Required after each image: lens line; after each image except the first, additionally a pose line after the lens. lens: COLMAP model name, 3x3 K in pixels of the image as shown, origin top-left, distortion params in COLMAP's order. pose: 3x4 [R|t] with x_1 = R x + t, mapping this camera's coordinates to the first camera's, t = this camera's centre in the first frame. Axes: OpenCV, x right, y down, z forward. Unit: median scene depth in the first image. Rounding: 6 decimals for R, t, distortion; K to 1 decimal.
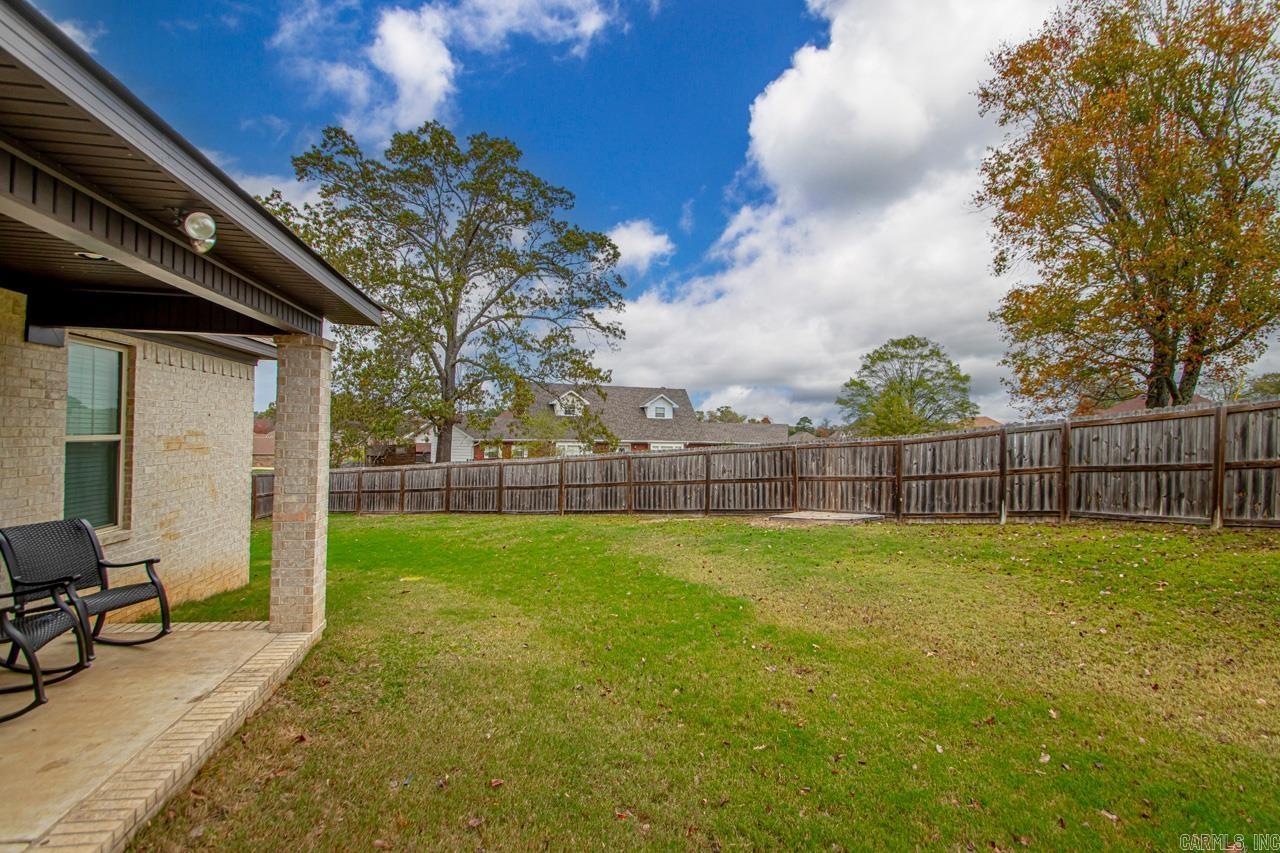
lens RADIAL K [[598.9, 0, 650.1], [0, 598.9, 422.4], [0, 0, 1]] dist [0.015262, -0.010761]
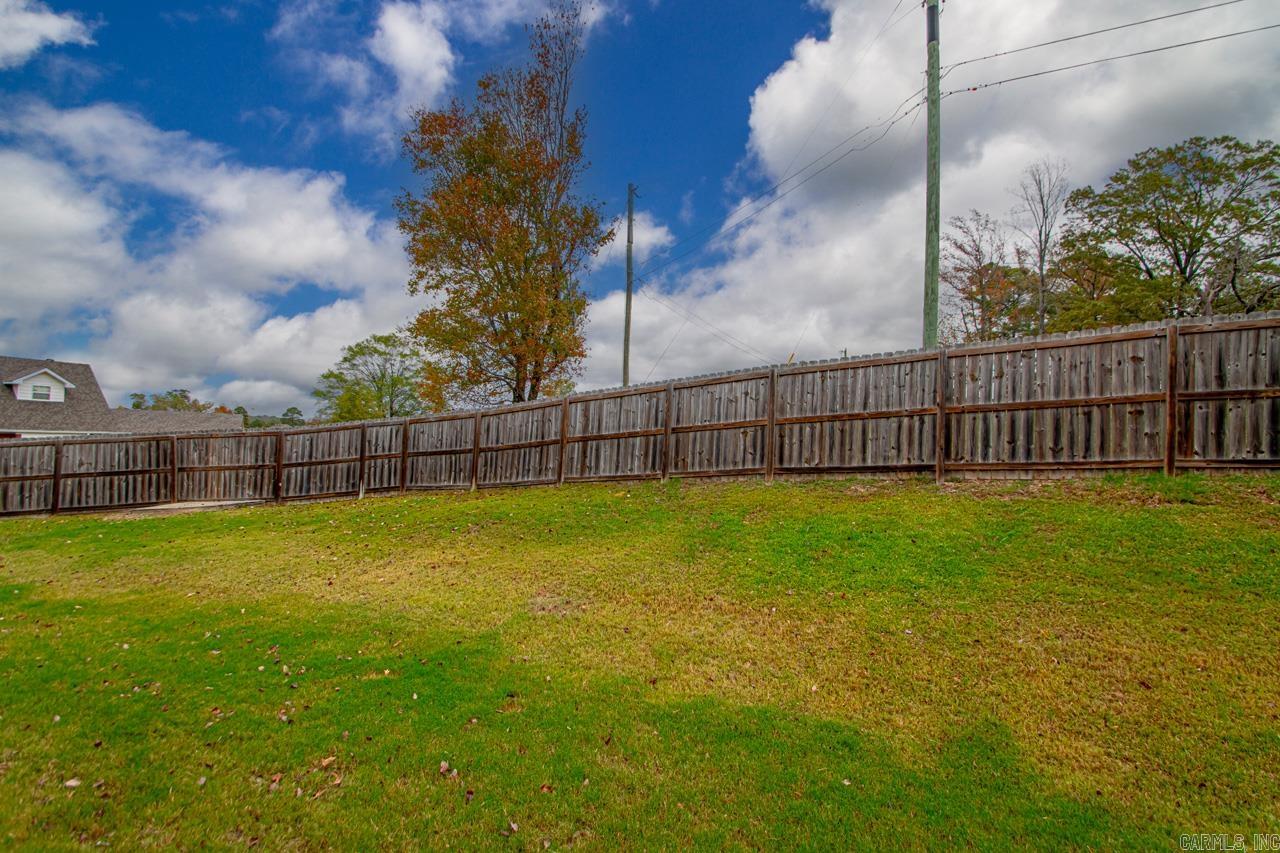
lens RADIAL K [[595.2, 0, 645.6], [0, 595.2, 429.0], [0, 0, 1]] dist [0.015616, -0.016717]
pose [[0.705861, 0.019425, 0.708084, 0.103117], [-0.033189, 0.999433, 0.005667, -0.002947], [-0.707573, -0.027500, 0.706105, -0.241823]]
